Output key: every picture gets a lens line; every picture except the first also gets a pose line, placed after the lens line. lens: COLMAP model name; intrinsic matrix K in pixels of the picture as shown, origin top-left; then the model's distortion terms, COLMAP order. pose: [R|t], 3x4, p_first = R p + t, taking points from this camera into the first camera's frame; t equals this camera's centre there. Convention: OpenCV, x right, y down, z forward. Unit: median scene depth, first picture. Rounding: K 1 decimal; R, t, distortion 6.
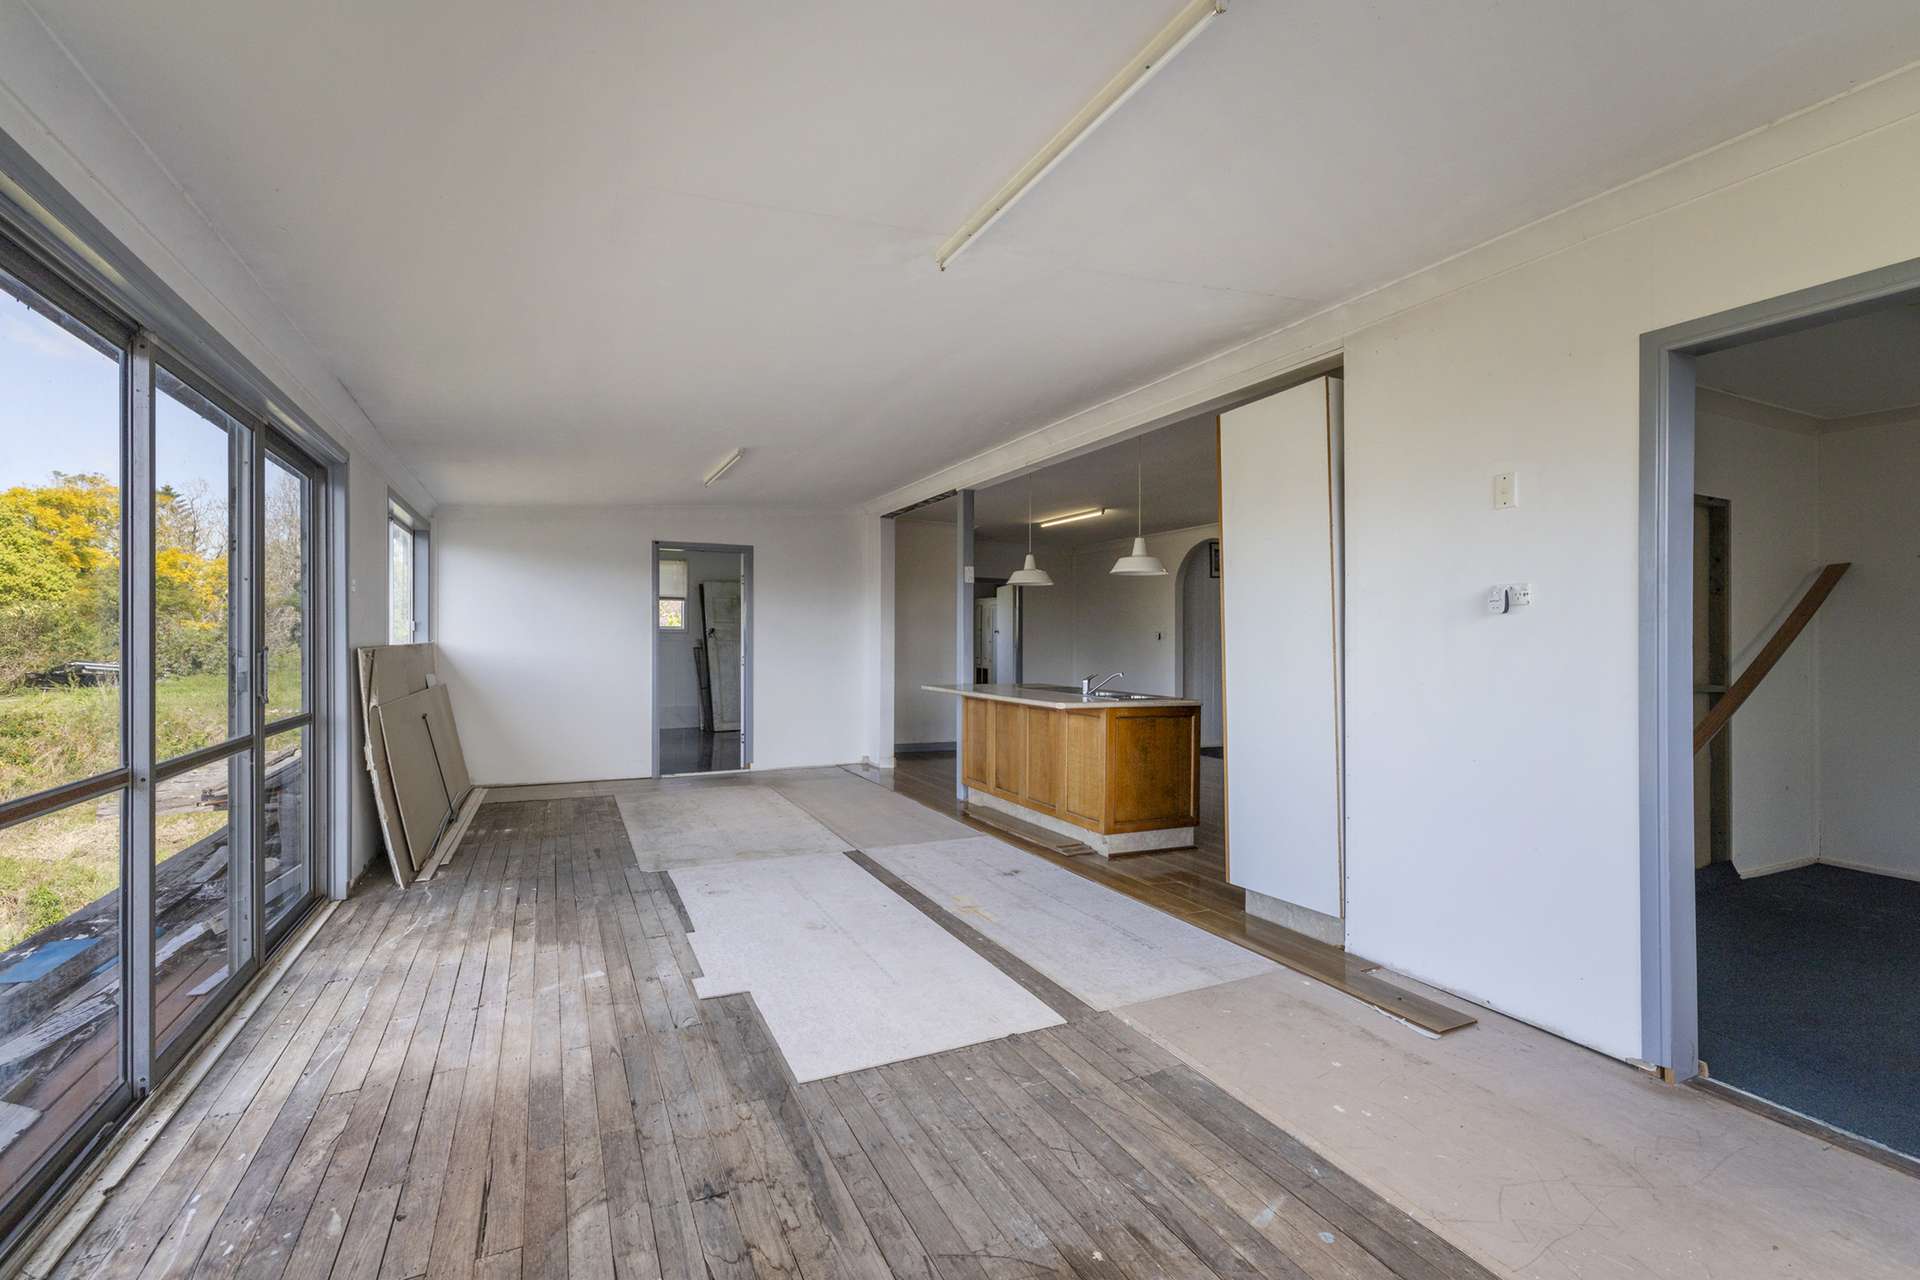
lens RADIAL K [[831.4, 0, 965.0], [0, 831.4, 645.5], [0, 0, 1]] dist [-0.001193, -0.000114]
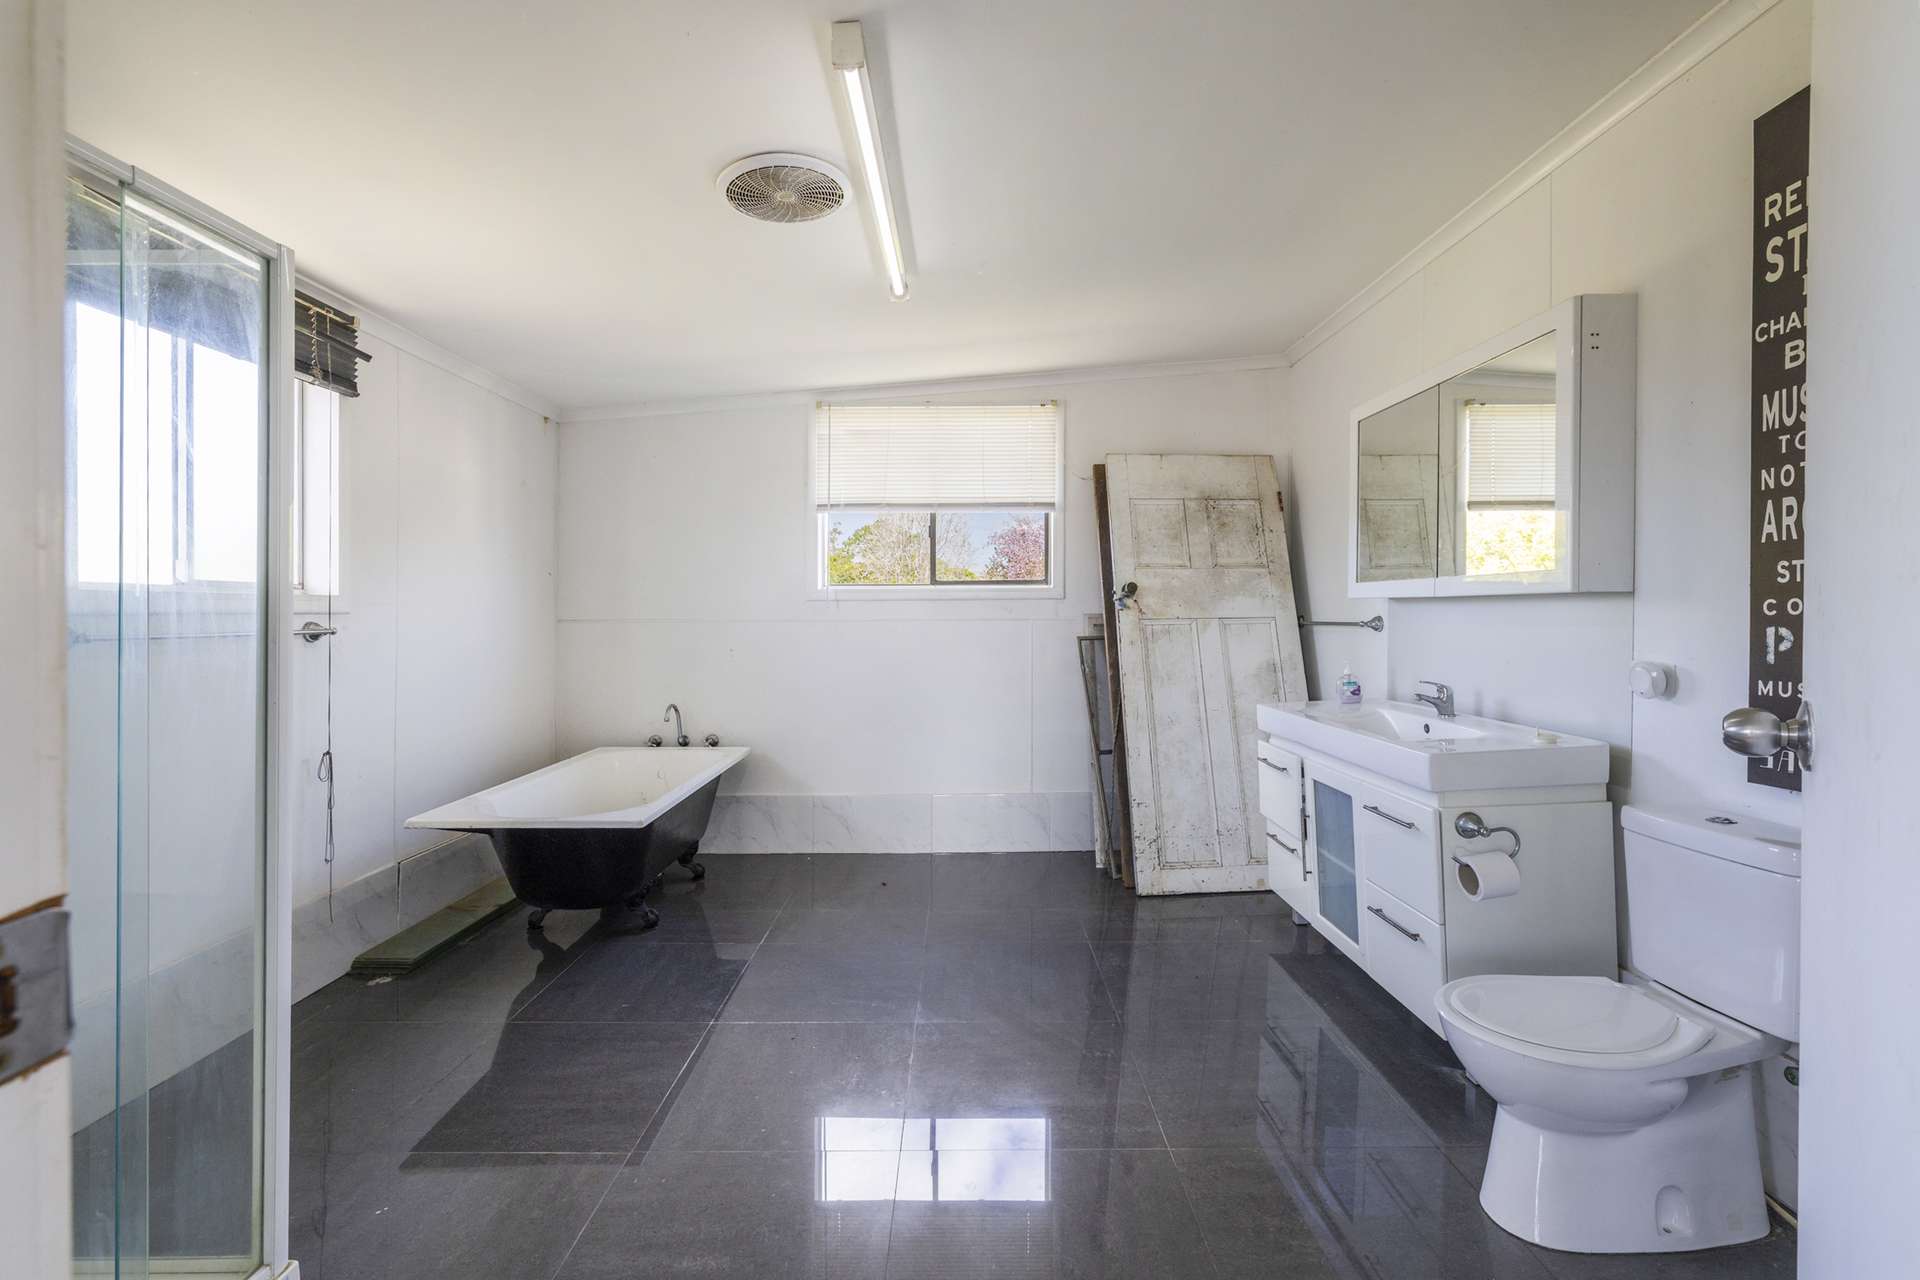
lens RADIAL K [[831.4, 0, 960.2], [0, 831.4, 629.8], [0, 0, 1]] dist [-0.001193, -0.000114]
pose [[0.890922, 0.001679, -0.454154, -0.102601], [0.001901, 0.999971, 0.007427, -0.001785], [0.454153, -0.007480, 0.890892, 0.322215]]
